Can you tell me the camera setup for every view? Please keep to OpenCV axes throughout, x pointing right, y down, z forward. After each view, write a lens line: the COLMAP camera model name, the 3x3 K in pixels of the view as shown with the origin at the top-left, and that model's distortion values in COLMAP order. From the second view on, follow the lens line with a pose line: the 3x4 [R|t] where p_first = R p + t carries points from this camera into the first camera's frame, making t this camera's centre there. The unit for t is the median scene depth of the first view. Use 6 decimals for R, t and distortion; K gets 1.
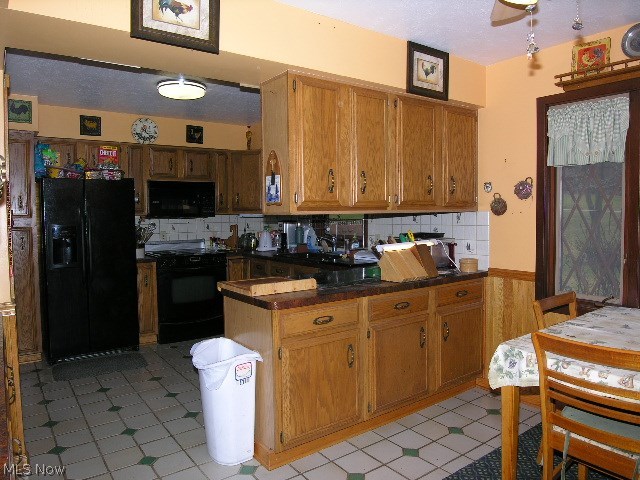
lens RADIAL K [[459.3, 0, 320.2], [0, 459.3, 232.8], [0, 0, 1]] dist [-0.047661, 0.000934]
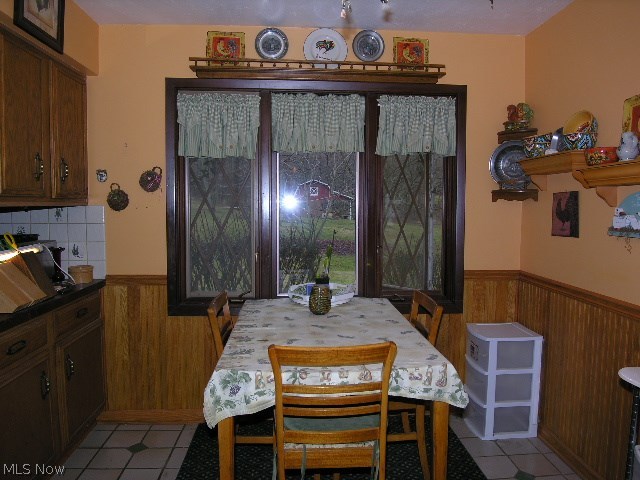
lens RADIAL K [[459.3, 0, 320.2], [0, 459.3, 232.8], [0, 0, 1]] dist [-0.047661, 0.000934]
pose [[0.534470, -0.036559, 0.844396, -0.122229], [0.027957, 0.999282, 0.025569, -0.009881], [-0.844725, 0.009941, 0.535109, 0.278651]]
